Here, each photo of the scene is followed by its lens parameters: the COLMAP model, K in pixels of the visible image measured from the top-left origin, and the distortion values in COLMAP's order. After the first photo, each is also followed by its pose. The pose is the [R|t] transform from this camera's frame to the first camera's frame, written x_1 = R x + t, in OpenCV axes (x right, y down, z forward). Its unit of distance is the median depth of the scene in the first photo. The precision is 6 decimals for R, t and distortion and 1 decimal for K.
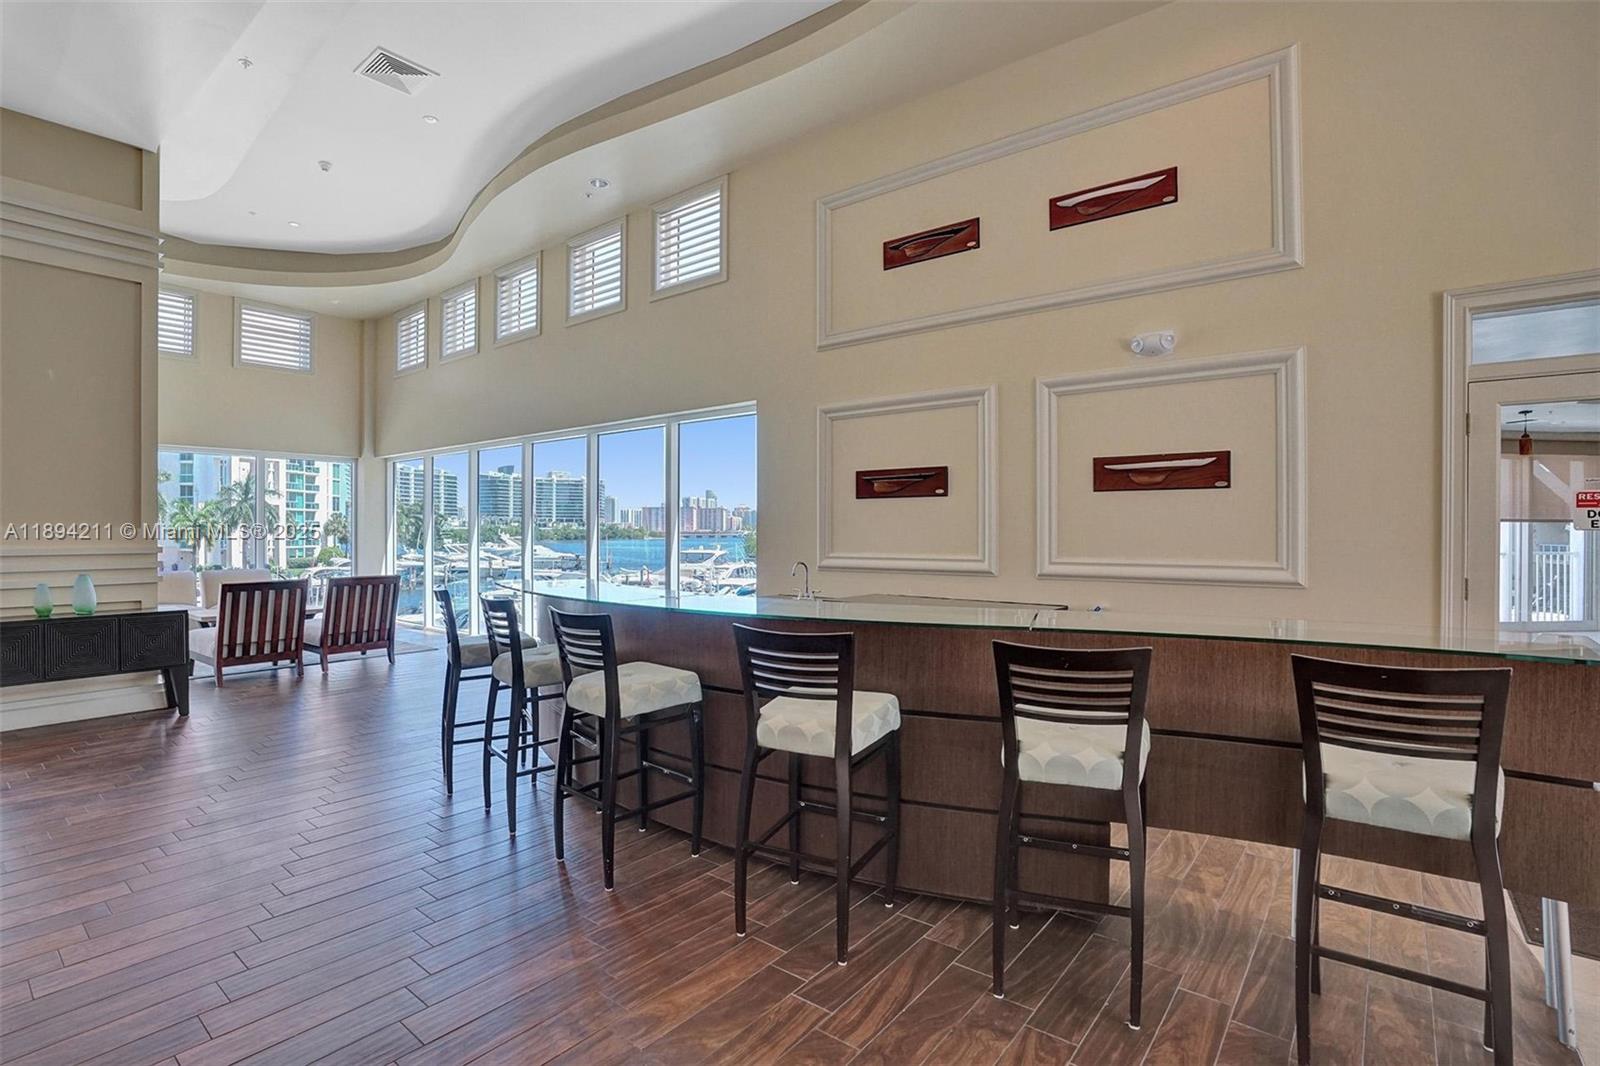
lens RADIAL K [[781.2, 0, 800.9], [0, 781.2, 531.8], [0, 0, 1]] dist [-0.022010, 0.004293]
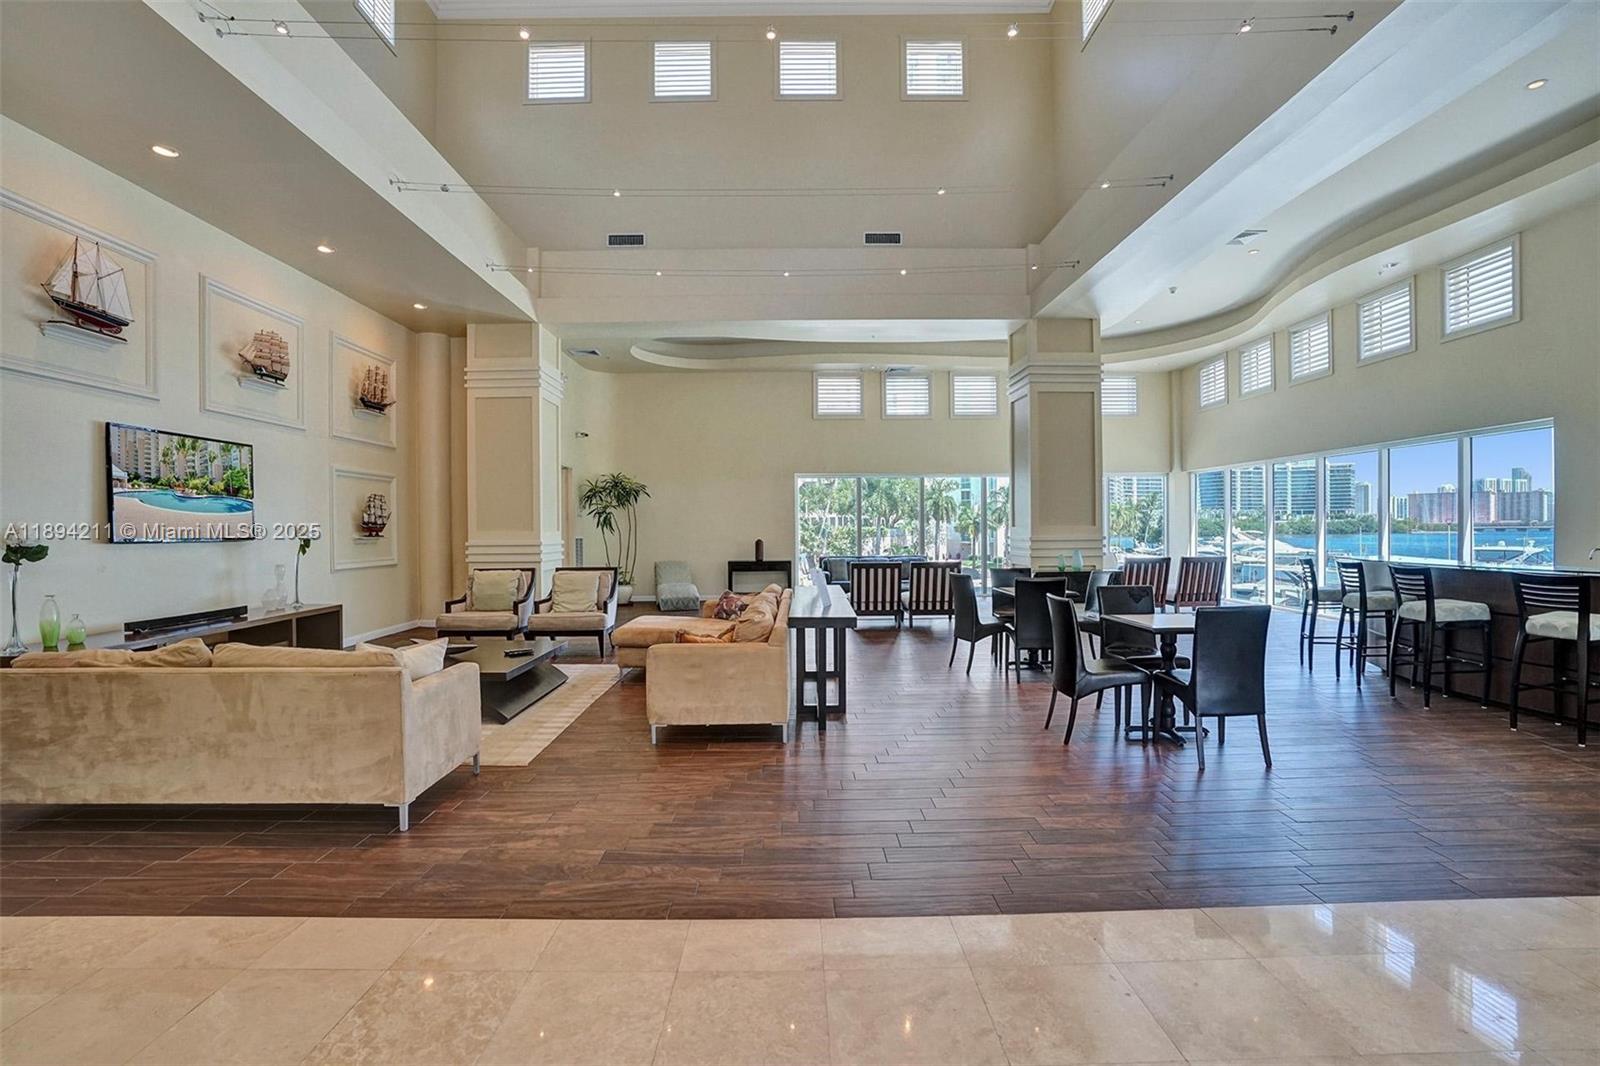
lens RADIAL K [[781.2, 0, 805.0], [0, 781.2, 529.5], [0, 0, 1]] dist [-0.022010, 0.004293]
pose [[0.649032, -0.004370, -0.760749, 0.068421], [0.007648, 0.999970, 0.000781, -0.002201], [0.760723, -0.006325, 0.649046, -0.470267]]
